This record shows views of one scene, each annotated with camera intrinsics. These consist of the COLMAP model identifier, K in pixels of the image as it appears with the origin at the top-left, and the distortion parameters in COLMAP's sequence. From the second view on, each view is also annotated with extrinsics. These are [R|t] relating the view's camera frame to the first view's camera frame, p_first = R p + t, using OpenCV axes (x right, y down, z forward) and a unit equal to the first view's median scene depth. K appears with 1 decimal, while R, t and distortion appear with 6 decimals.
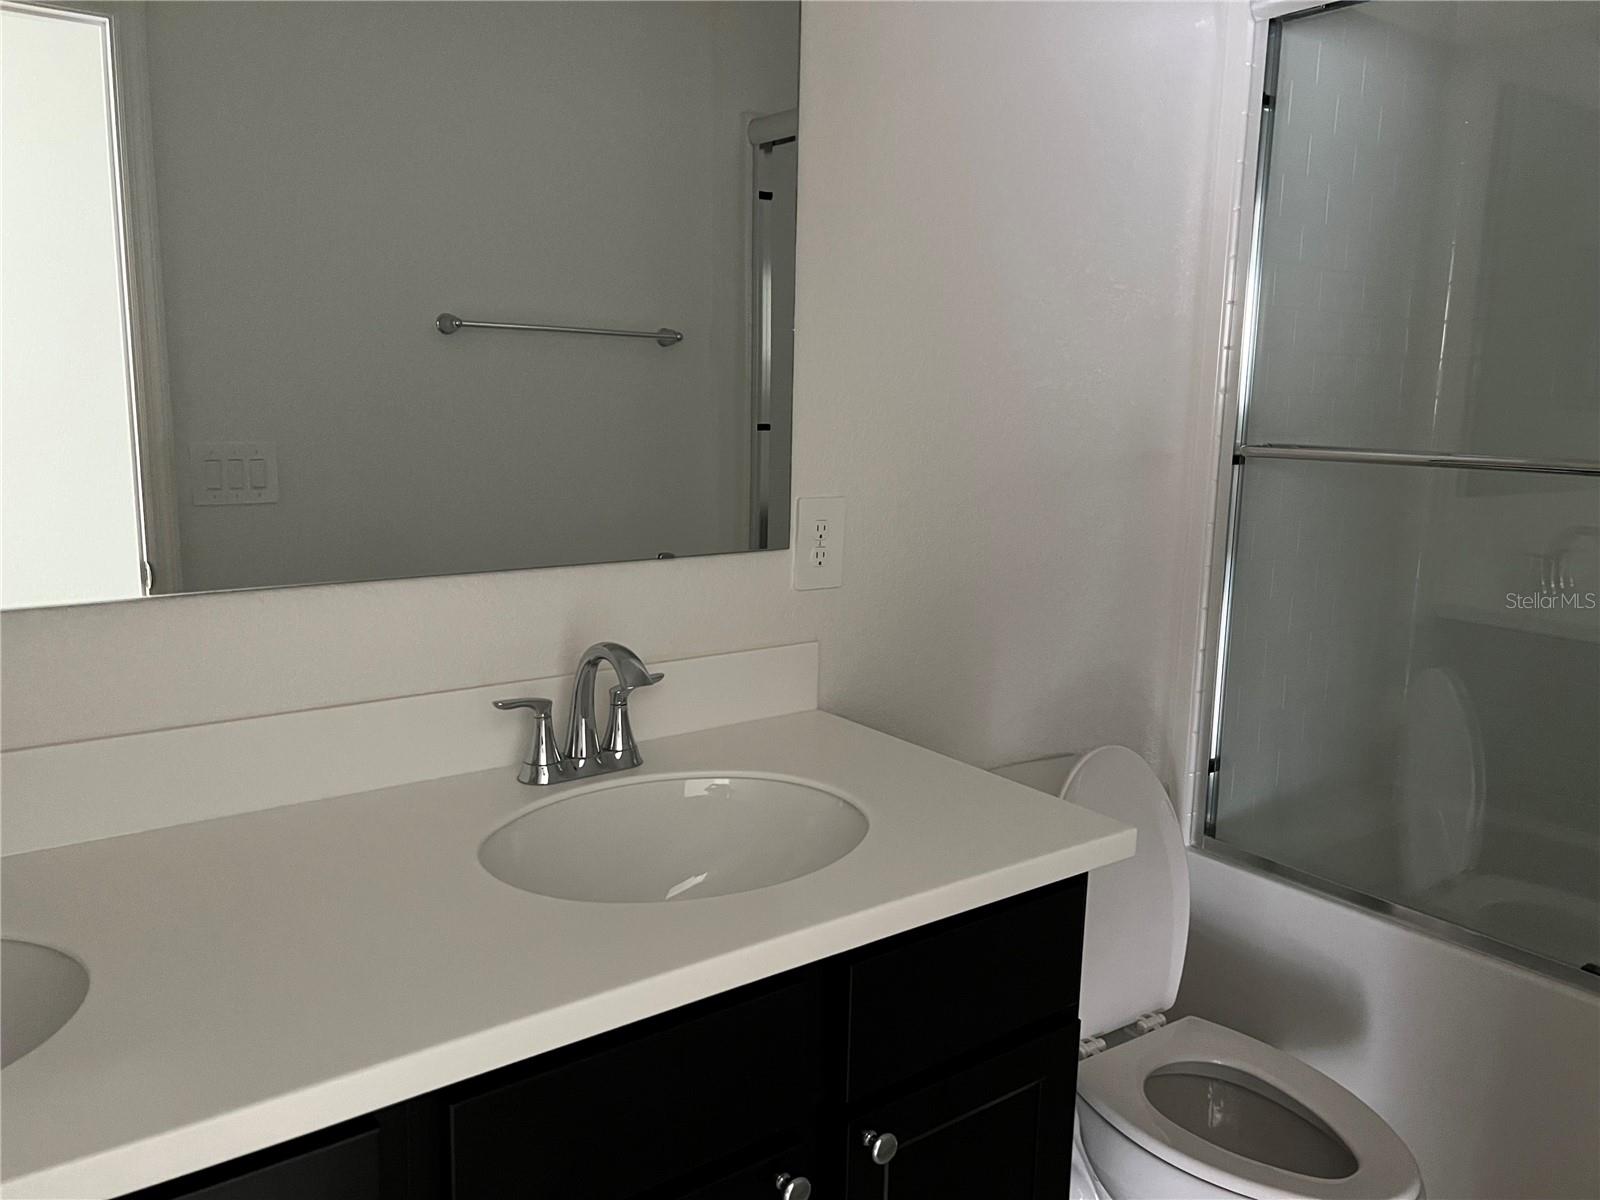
lens RADIAL K [[1208.7, 0, 800.6], [0, 1208.7, 591.5], [0, 0, 1]] dist [0.041786, -0.035906]
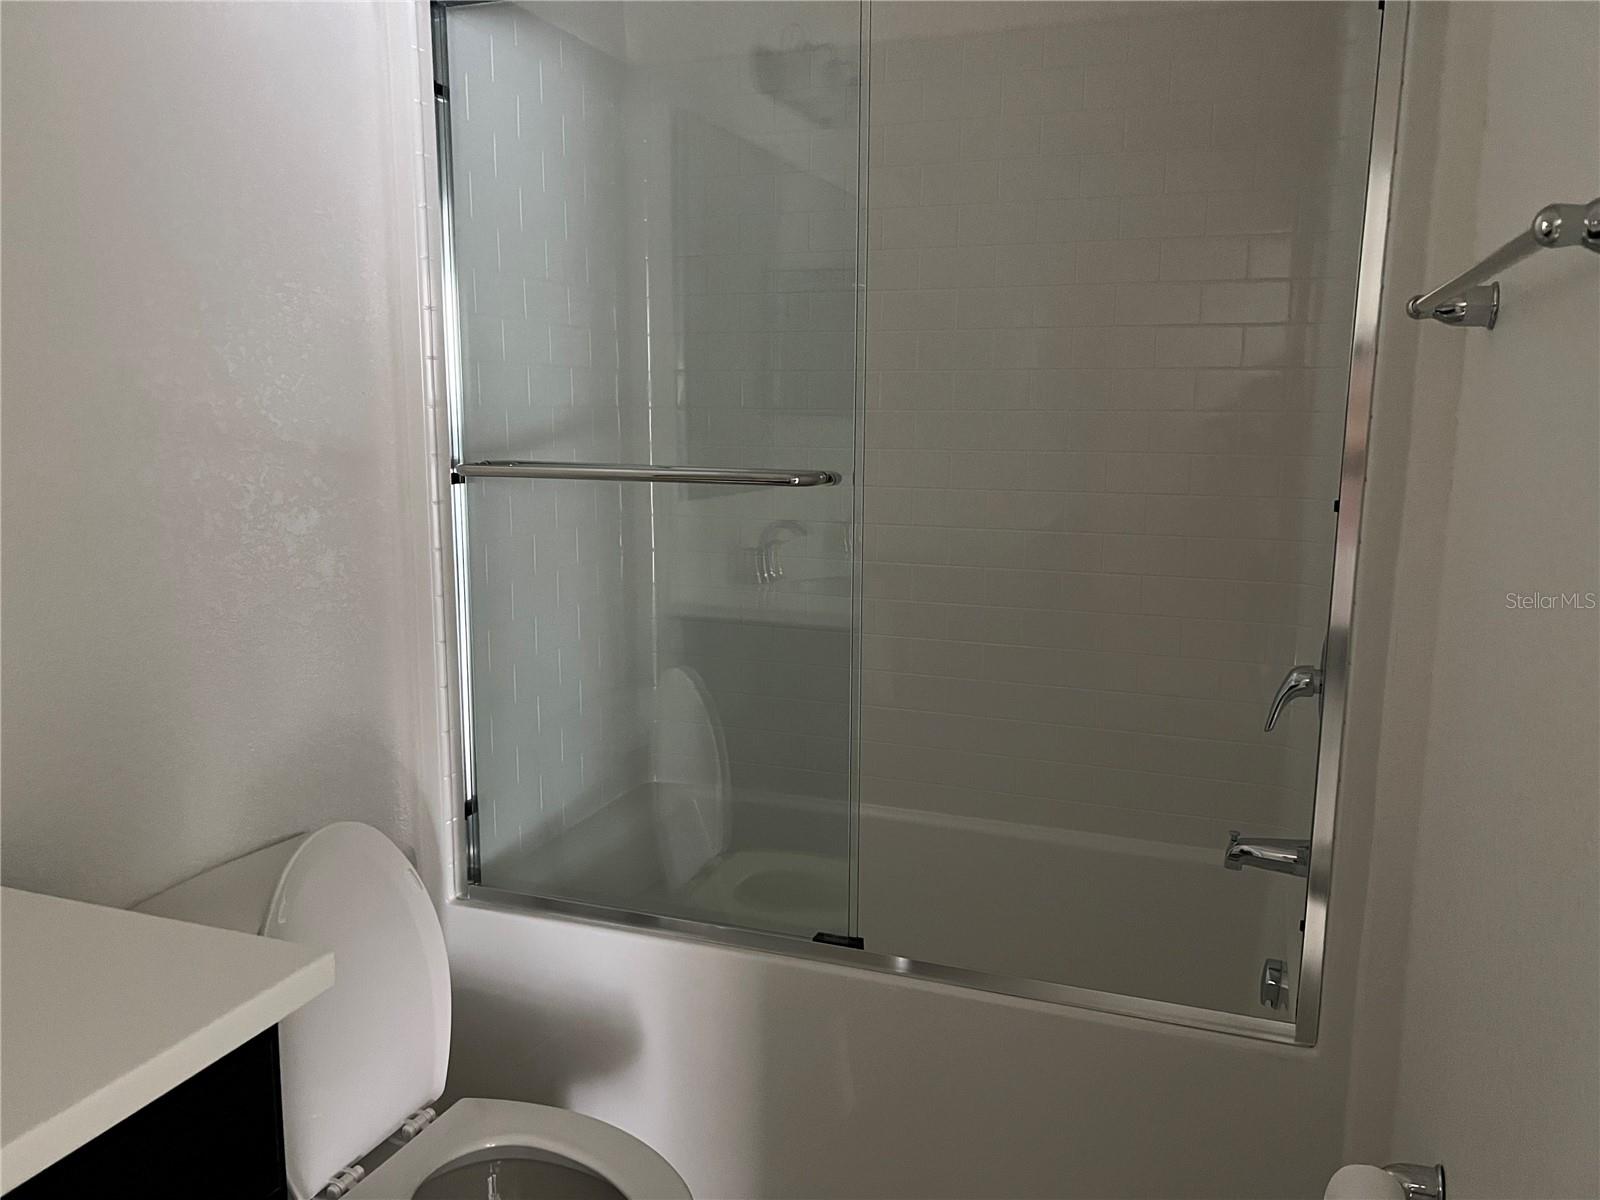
lens RADIAL K [[1208.7, 0, 801.1], [0, 1208.7, 599.4], [0, 0, 1]] dist [0.041786, -0.035906]
pose [[0.835364, -0.098802, 0.540744, 0.078667], [0.100070, 0.994610, 0.027138, -0.018390], [-0.540511, 0.031443, 0.840749, 0.095599]]
